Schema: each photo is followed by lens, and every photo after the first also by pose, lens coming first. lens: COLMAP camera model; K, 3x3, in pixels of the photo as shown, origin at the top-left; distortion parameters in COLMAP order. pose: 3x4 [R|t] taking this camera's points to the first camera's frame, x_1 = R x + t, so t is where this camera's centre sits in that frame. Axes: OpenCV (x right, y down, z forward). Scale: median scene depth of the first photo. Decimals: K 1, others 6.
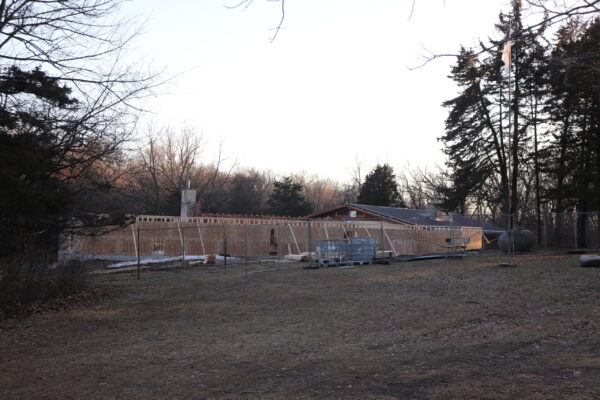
lens RADIAL K [[765.2, 0, 299.3], [0, 765.2, 200.5], [0, 0, 1]] dist [-0.012691, 0.000000]
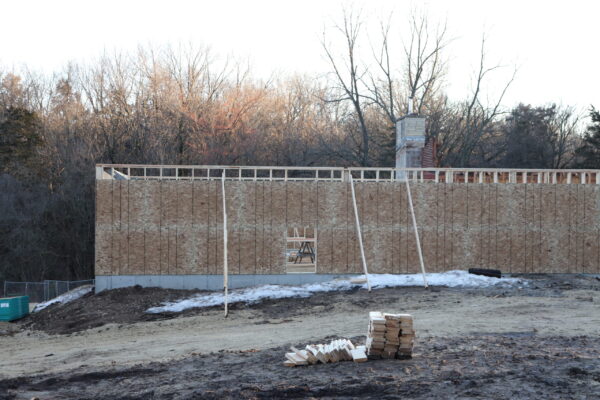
lens RADIAL K [[934.7, 0, 296.5], [0, 934.7, 200.3], [0, 0, 1]] dist [0.195084, 0.000000]
pose [[0.951486, -0.025350, -0.306644, -0.047783], [0.034849, 0.999066, 0.025541, 0.025292], [0.305711, -0.034988, 0.951481, 0.580017]]
